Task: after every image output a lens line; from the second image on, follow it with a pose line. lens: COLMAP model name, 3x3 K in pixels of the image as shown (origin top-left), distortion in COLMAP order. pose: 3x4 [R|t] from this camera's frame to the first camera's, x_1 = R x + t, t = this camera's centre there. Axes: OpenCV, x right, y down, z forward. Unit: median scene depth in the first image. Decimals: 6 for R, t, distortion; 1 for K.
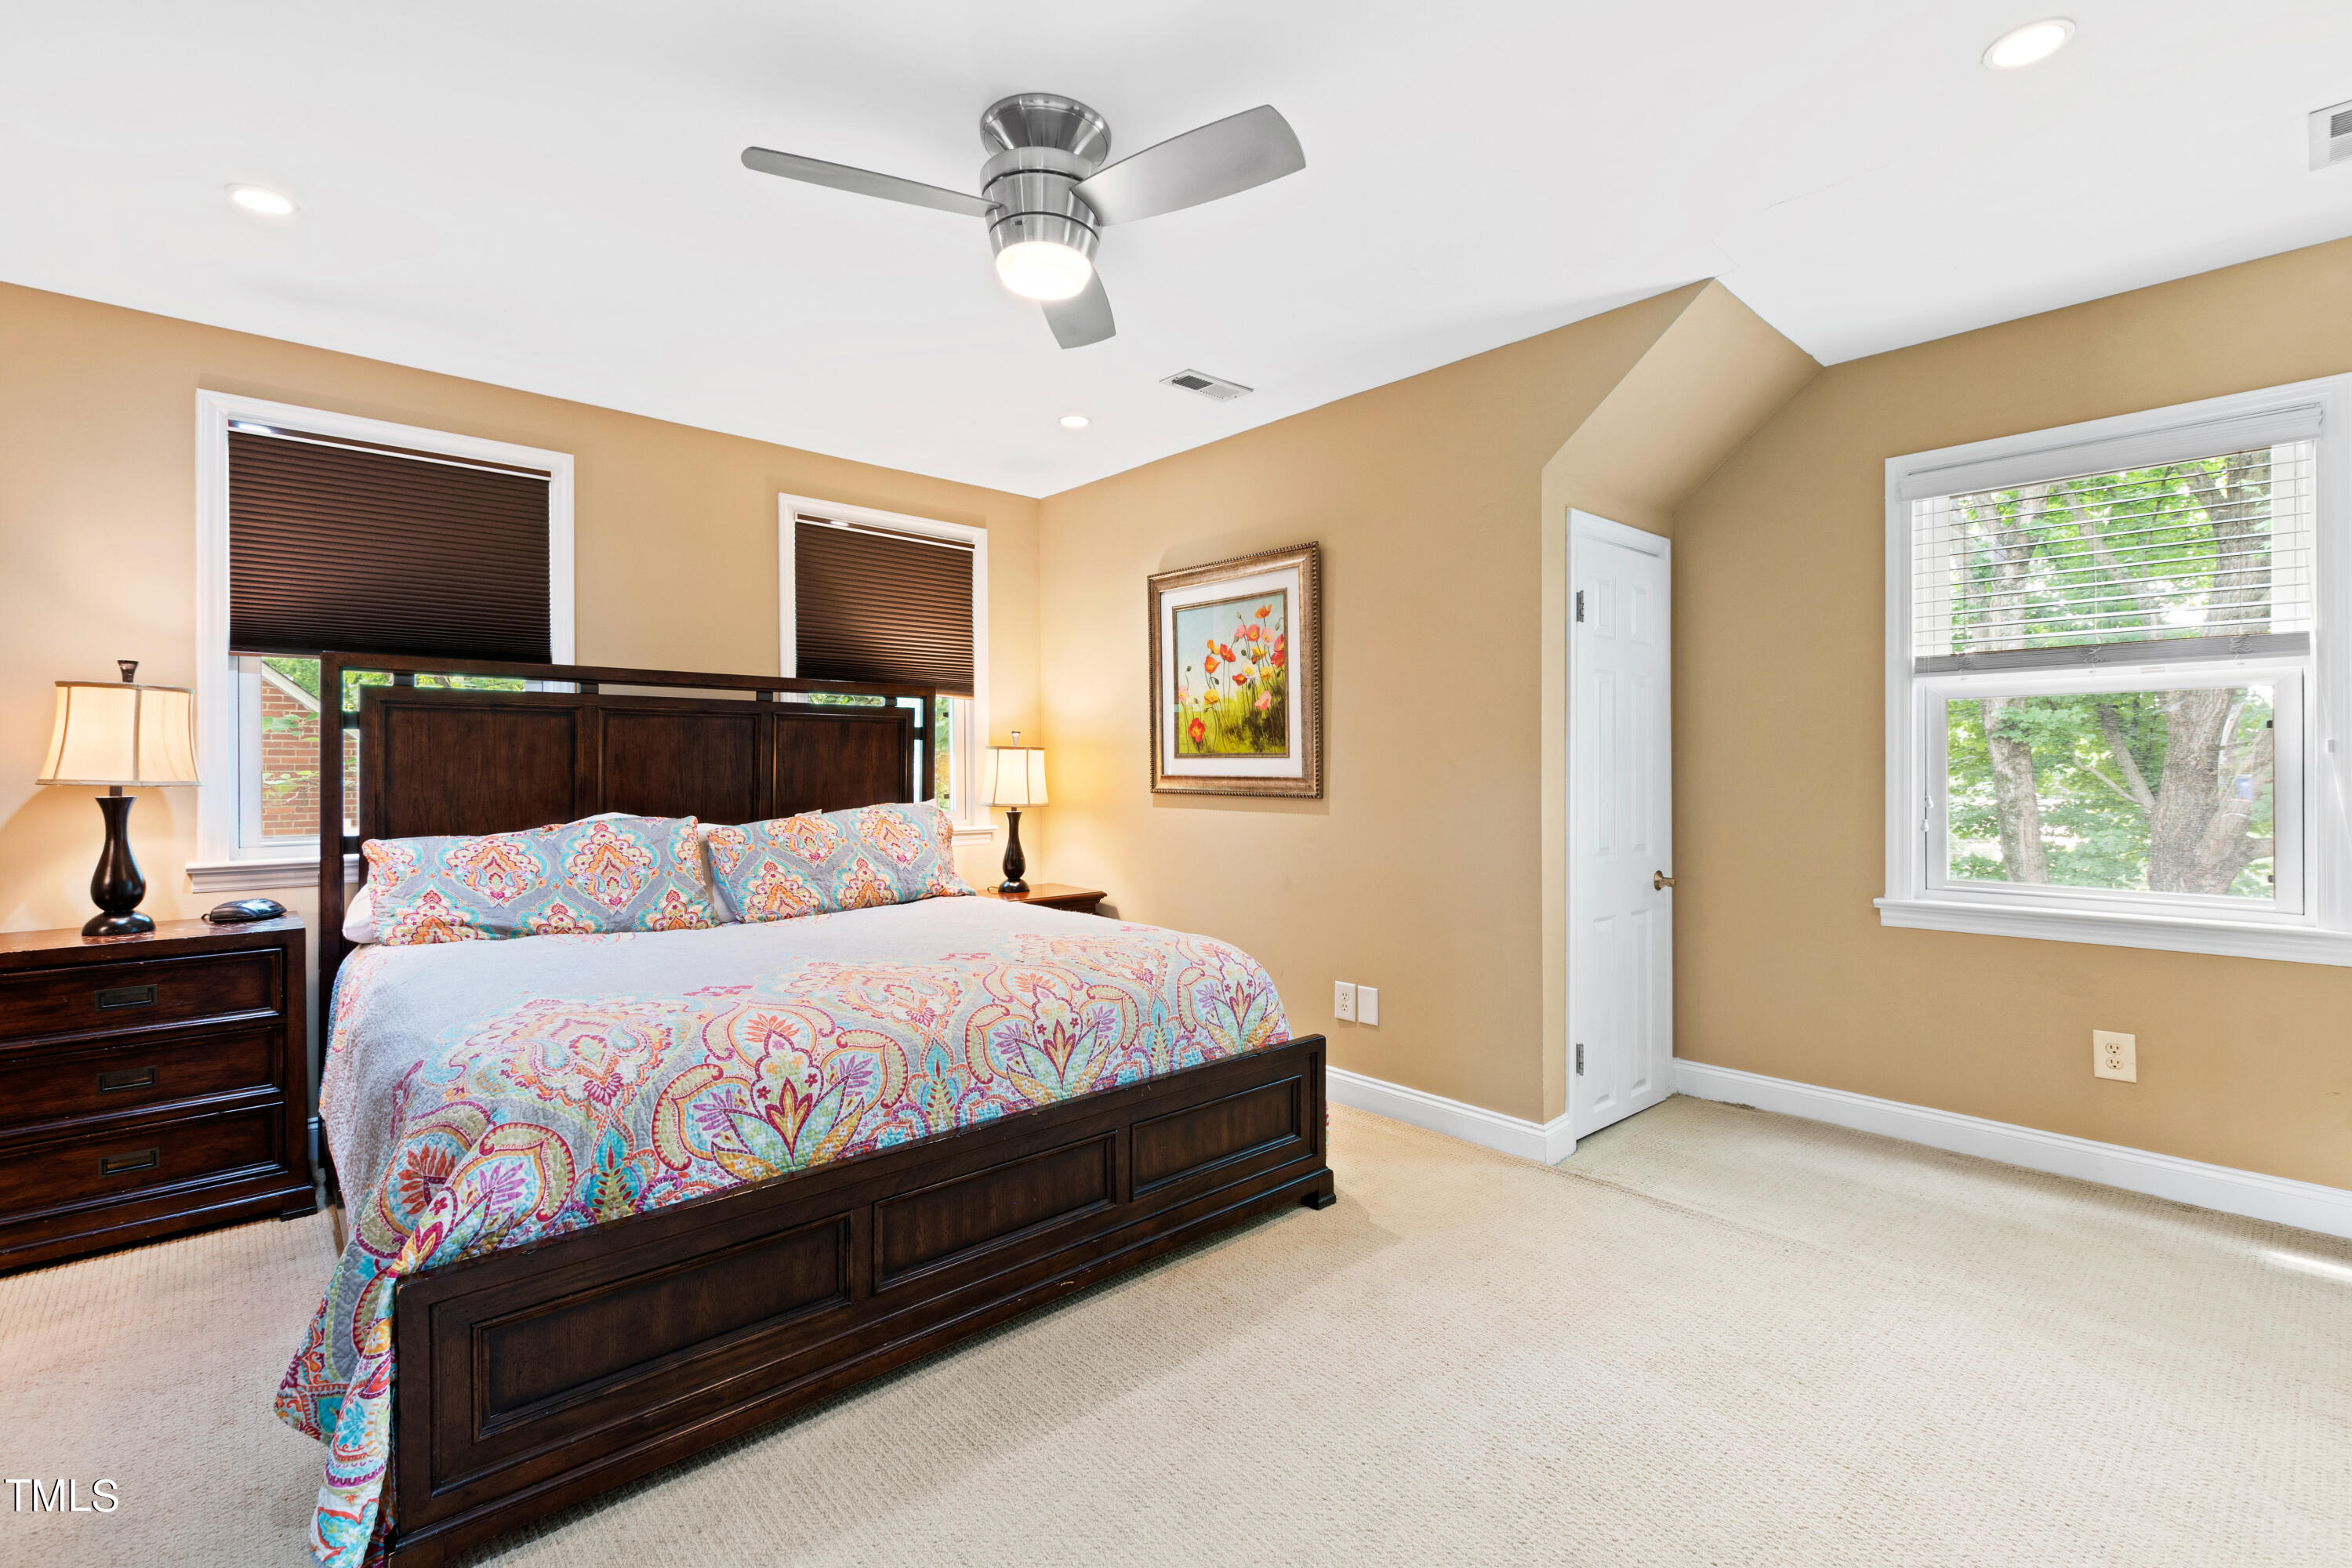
lens RADIAL K [[1040.2, 0, 1112.1], [0, 1040.2, 767.4], [0, 0, 1]] dist [0.006578, -0.003060]
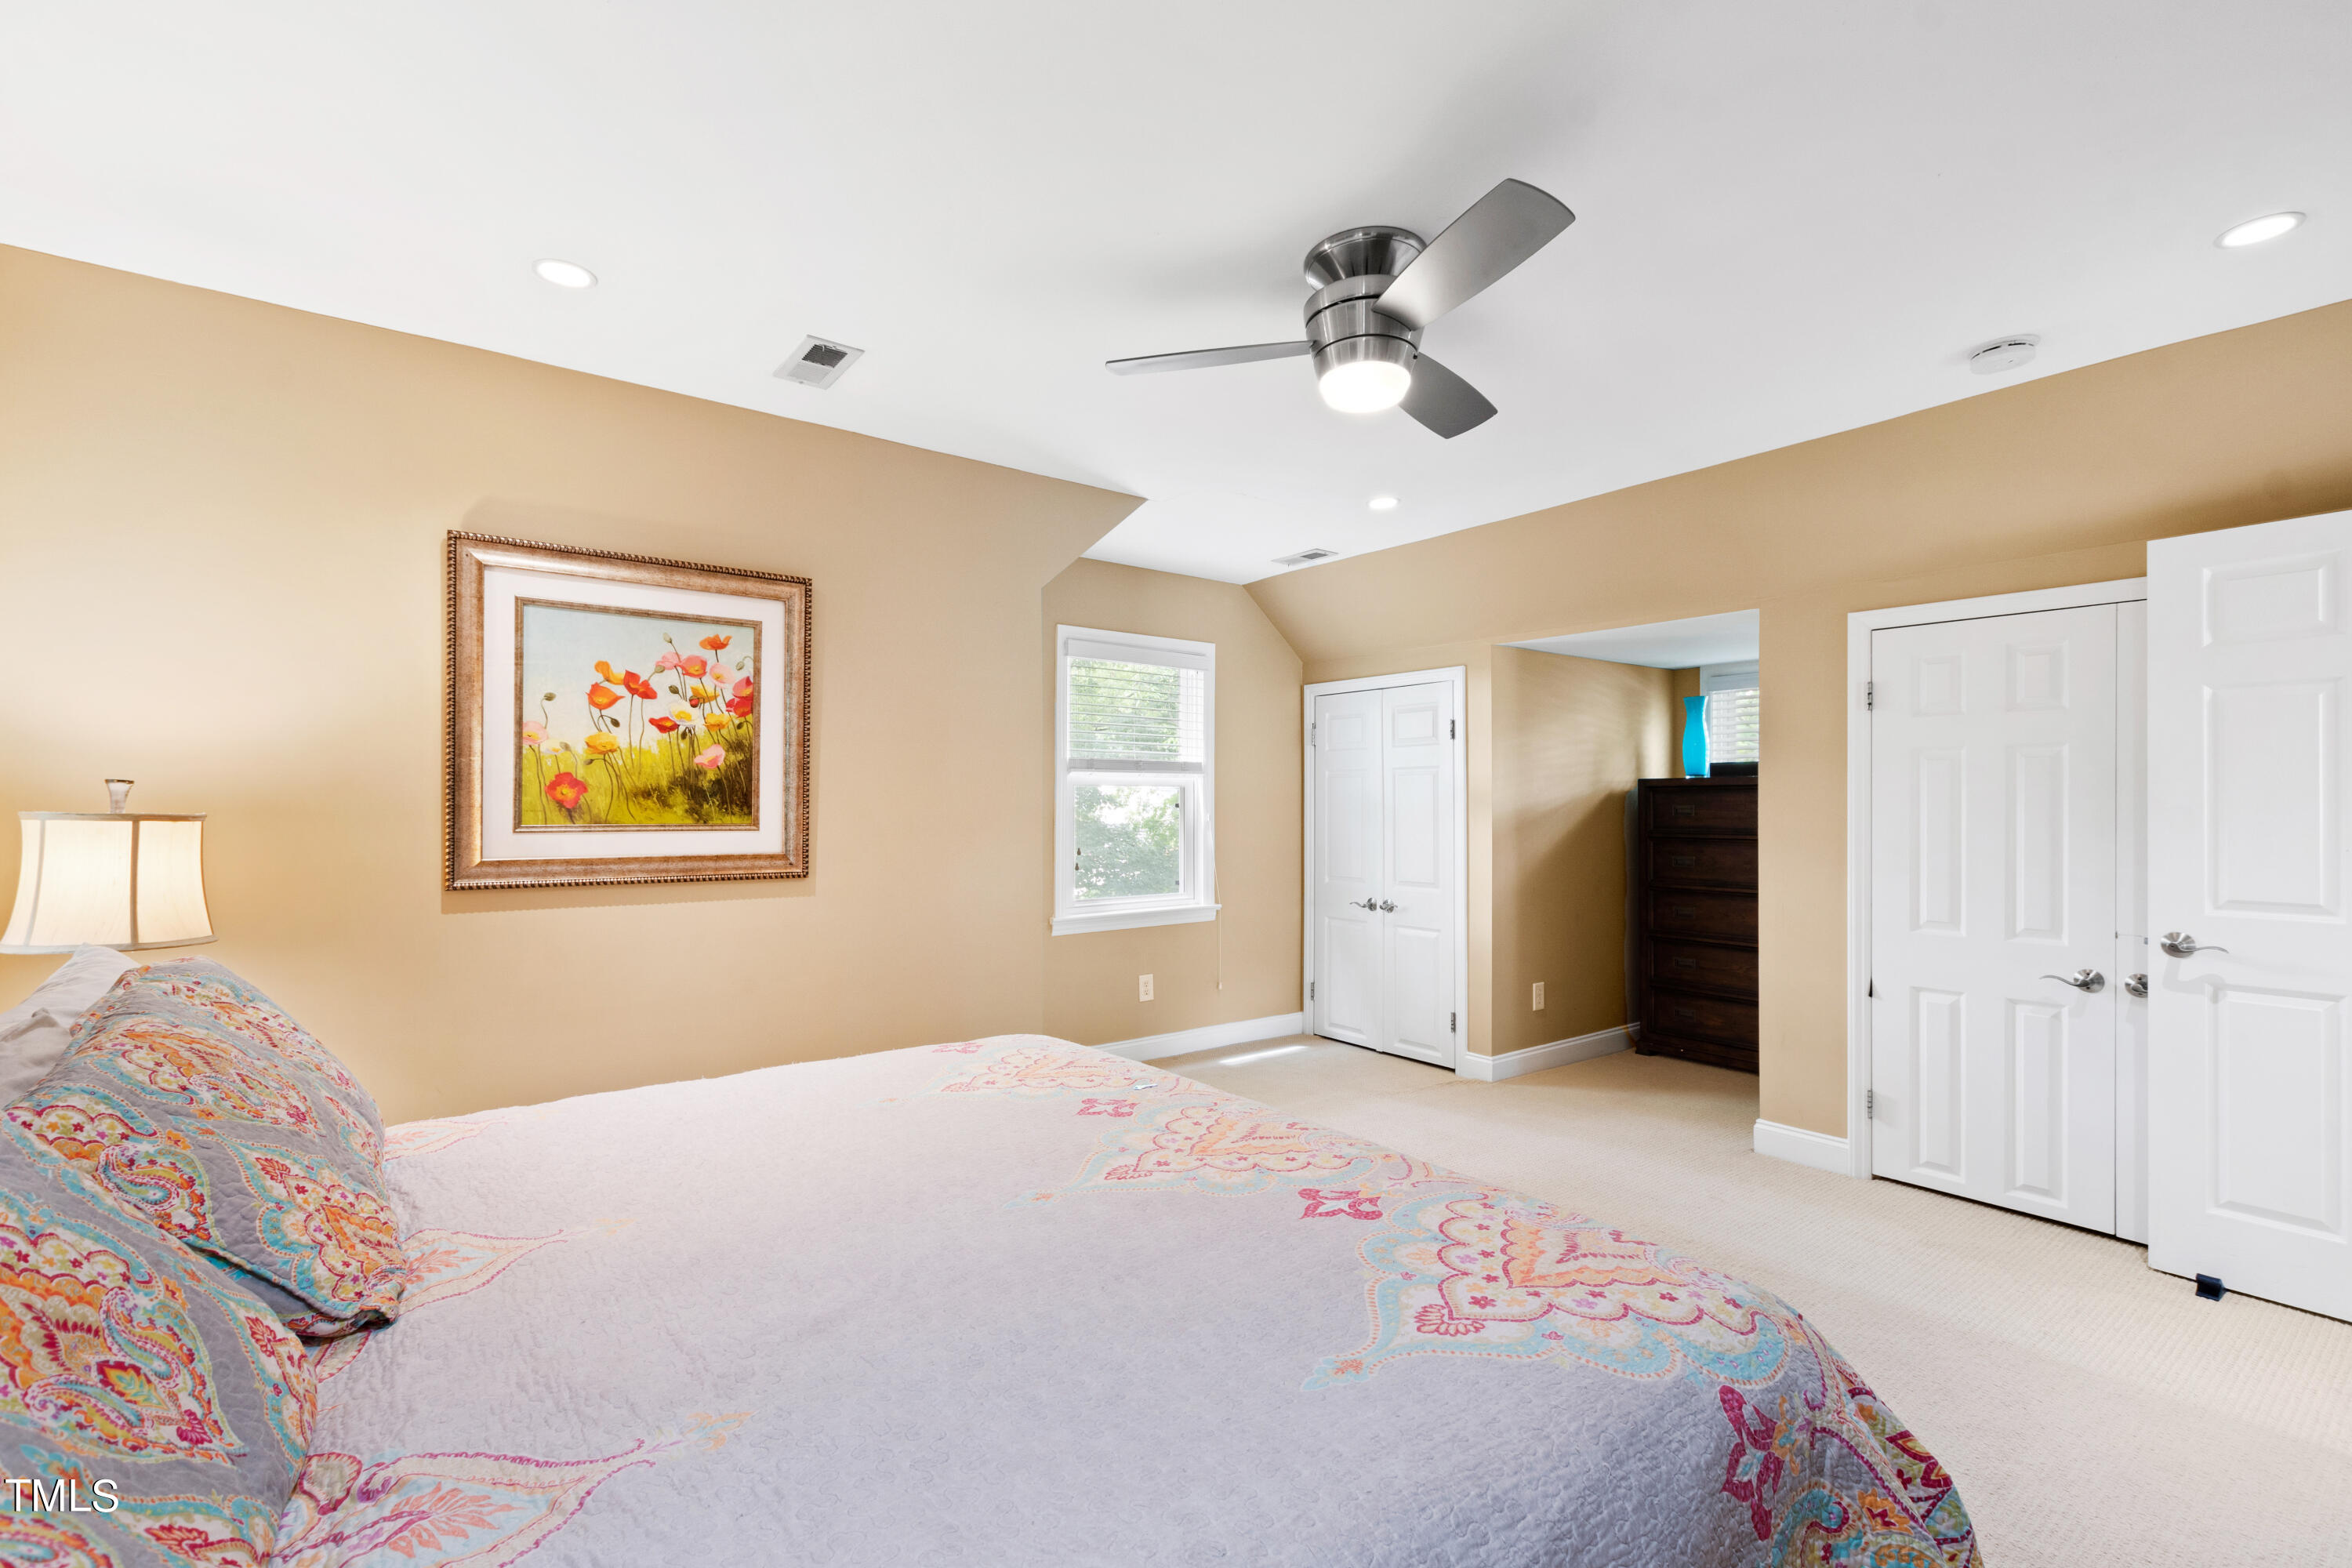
lens RADIAL K [[1040.2, 0, 1167.0], [0, 1040.2, 807.7], [0, 0, 1]] dist [0.006578, -0.003060]
pose [[0.059772, 0.002411, 0.998209, -0.599389], [0.004497, 0.999986, -0.002685, -0.022284], [-0.998202, 0.004649, 0.059761, 0.607858]]
